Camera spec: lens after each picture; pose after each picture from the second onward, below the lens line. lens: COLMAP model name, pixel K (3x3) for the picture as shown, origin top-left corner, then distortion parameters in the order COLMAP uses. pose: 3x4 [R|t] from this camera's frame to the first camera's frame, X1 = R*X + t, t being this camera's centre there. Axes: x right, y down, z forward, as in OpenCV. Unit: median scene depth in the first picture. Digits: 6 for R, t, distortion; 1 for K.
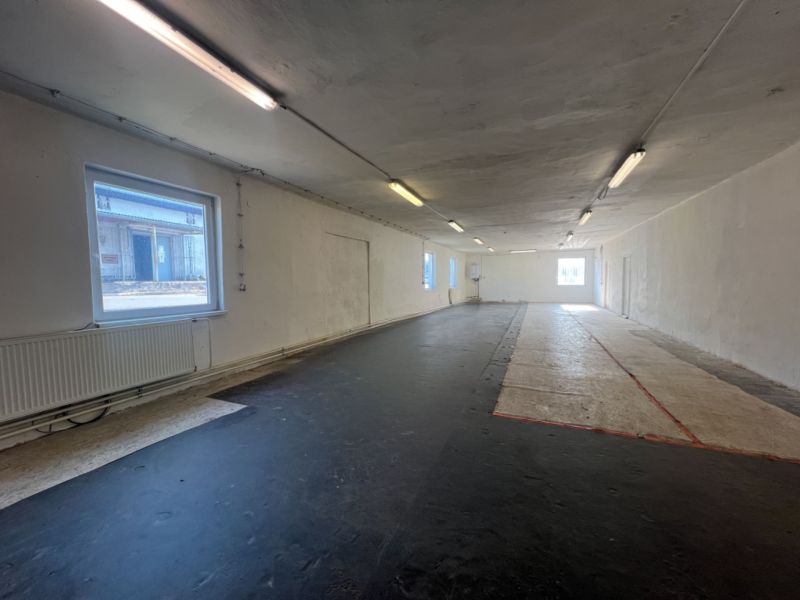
lens RADIAL K [[316.9, 0, 400.0], [0, 316.9, 300.0], [0, 0, 1]] dist [0.000736, 0.000214]
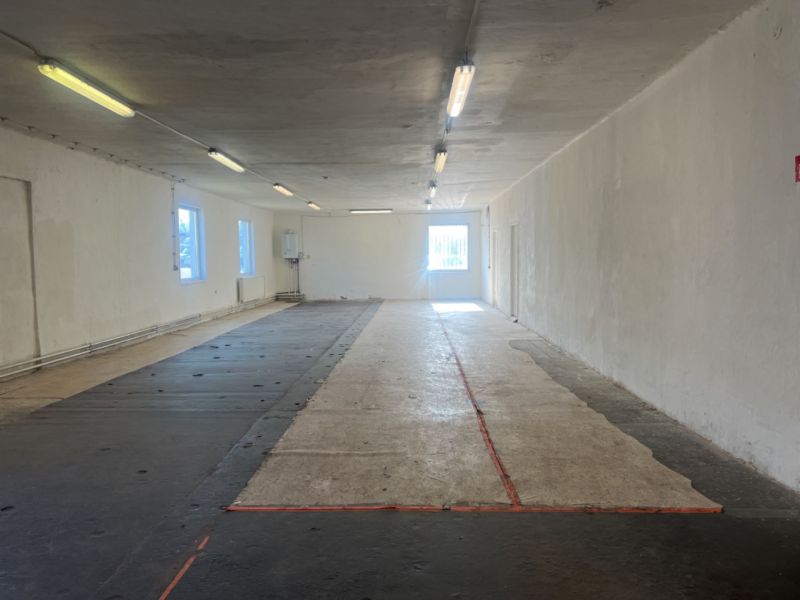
lens RADIAL K [[594.1, 0, 400.0], [0, 594.1, 300.0], [0, 0, 1]] dist [0.091572, -0.122709]
pose [[0.926929, -0.026130, 0.374325, 0.128973], [0.024975, 0.999657, 0.007938, -0.003979], [-0.374404, 0.001991, 0.927264, -0.060263]]
